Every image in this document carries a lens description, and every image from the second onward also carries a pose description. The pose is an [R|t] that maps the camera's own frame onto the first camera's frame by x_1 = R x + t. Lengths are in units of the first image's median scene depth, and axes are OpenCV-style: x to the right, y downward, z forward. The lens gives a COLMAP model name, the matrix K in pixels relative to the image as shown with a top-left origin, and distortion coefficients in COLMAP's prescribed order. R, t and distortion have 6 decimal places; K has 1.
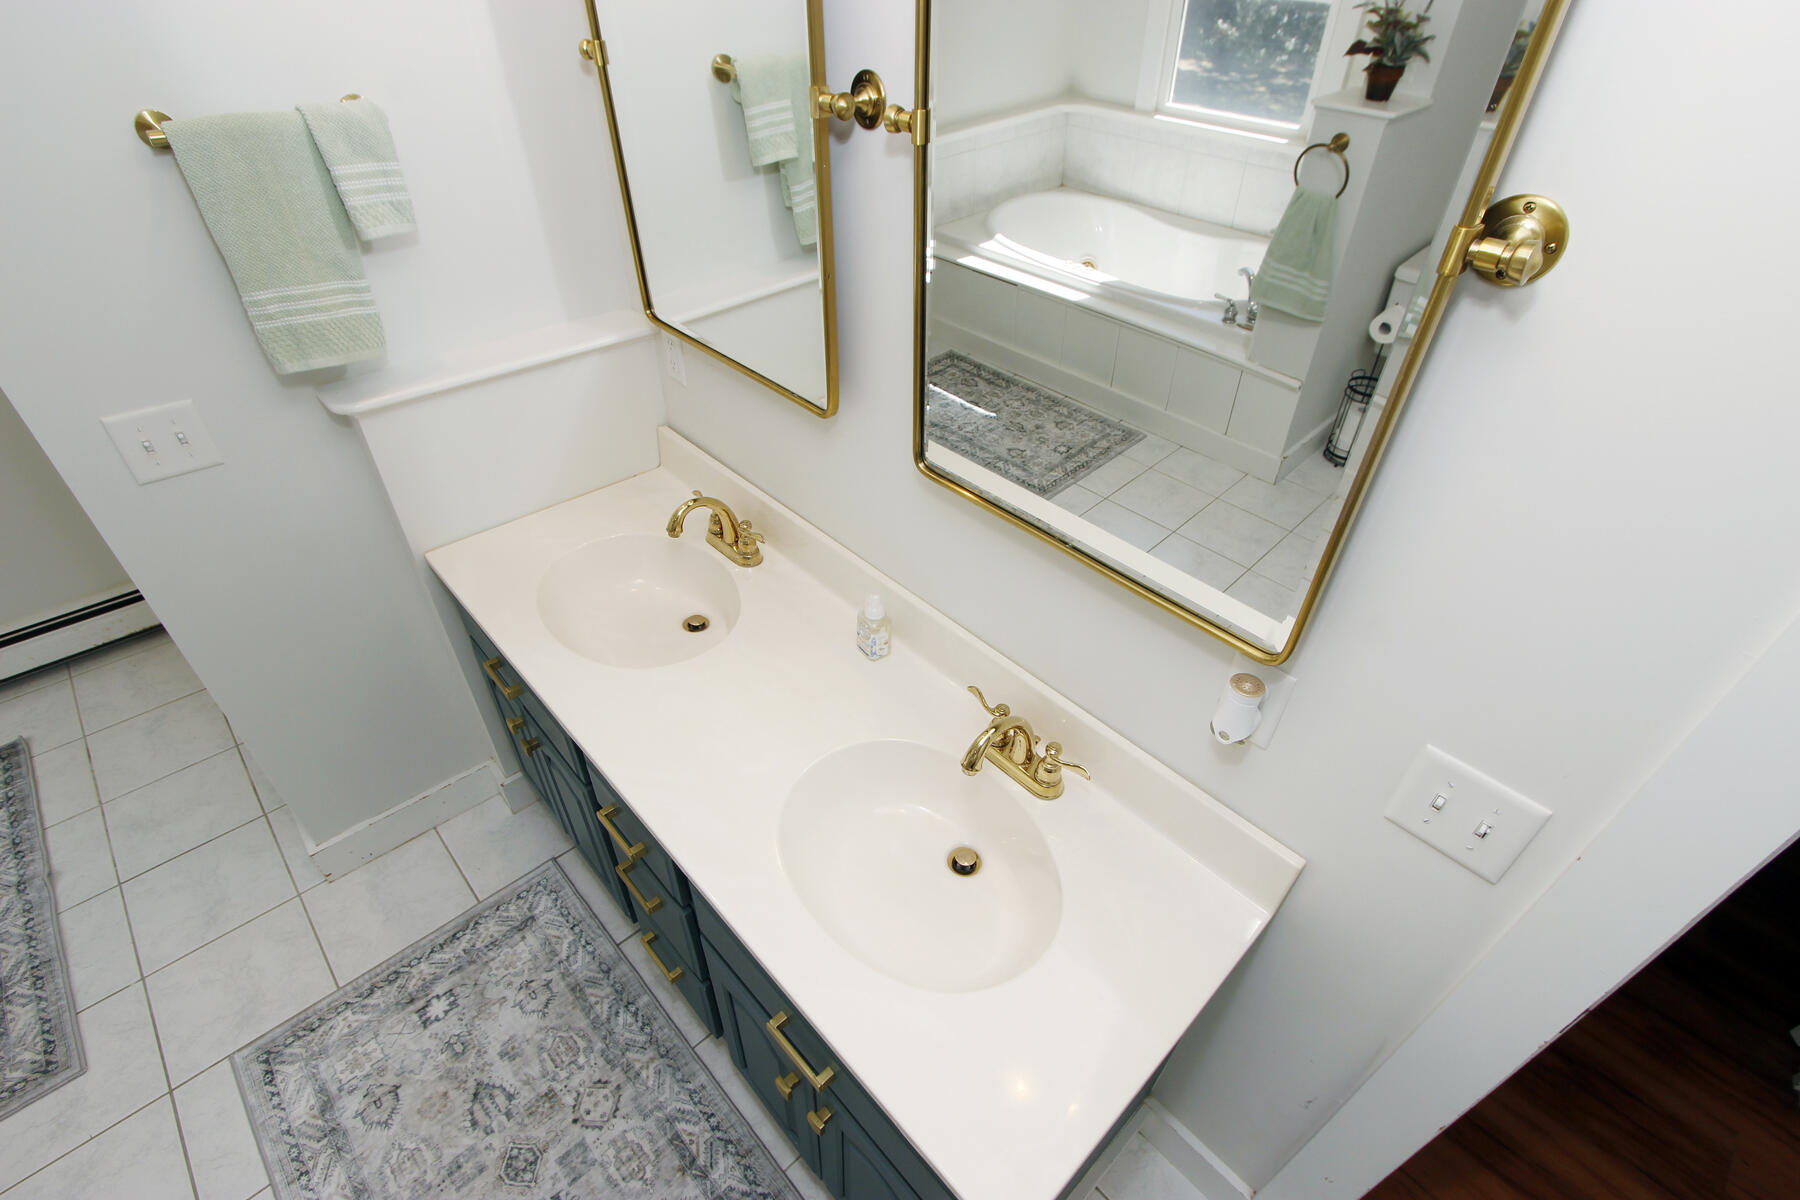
lens RADIAL K [[843.5, 0, 908.8], [0, 843.5, 617.9], [0, 0, 1]] dist [-0.018755, -0.000127]
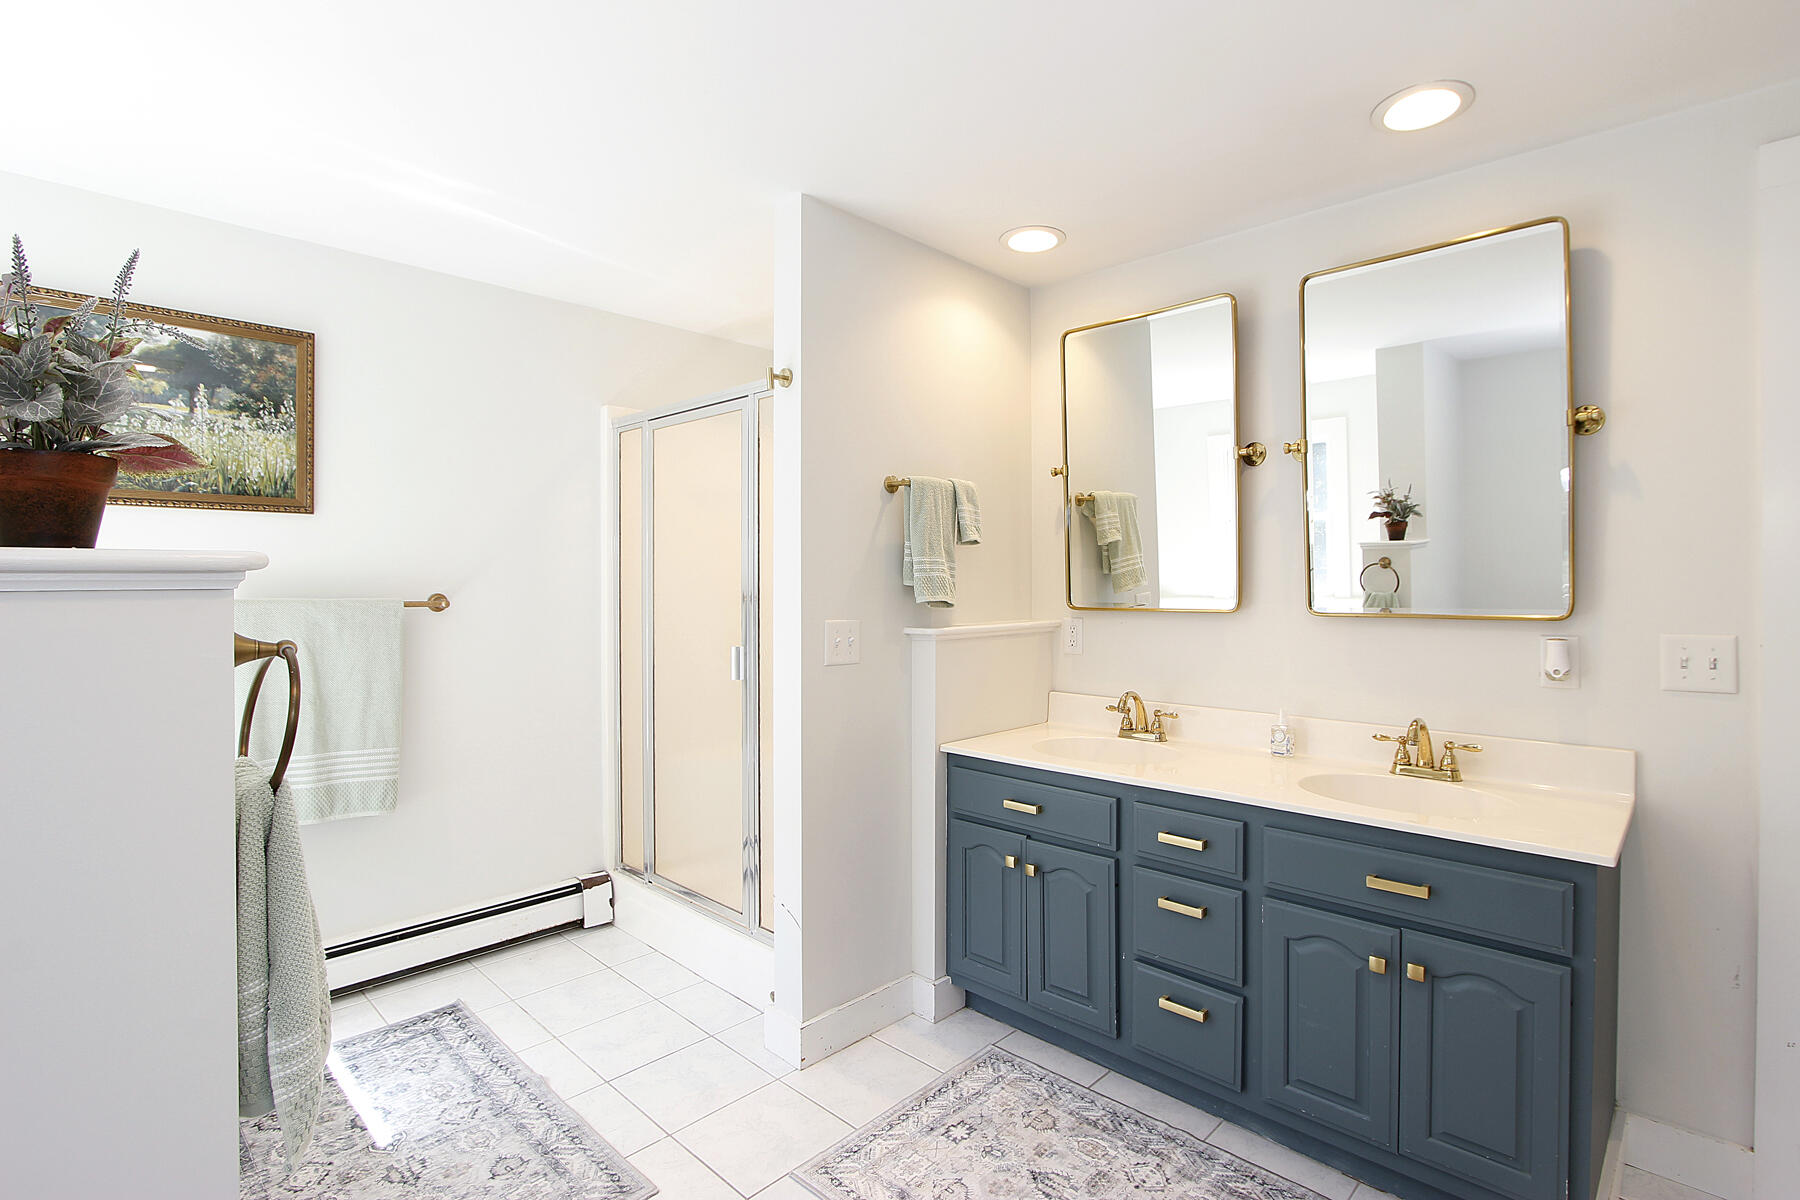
lens RADIAL K [[862.8, 0, 940.1], [0, 862.8, 579.8], [0, 0, 1]] dist [-0.018311, 0.000236]
pose [[0.996786, -0.044569, 0.066563, -0.646732], [0.076810, 0.767663, -0.636234, 0.638193], [-0.022741, 0.639302, 0.768619, -0.321912]]
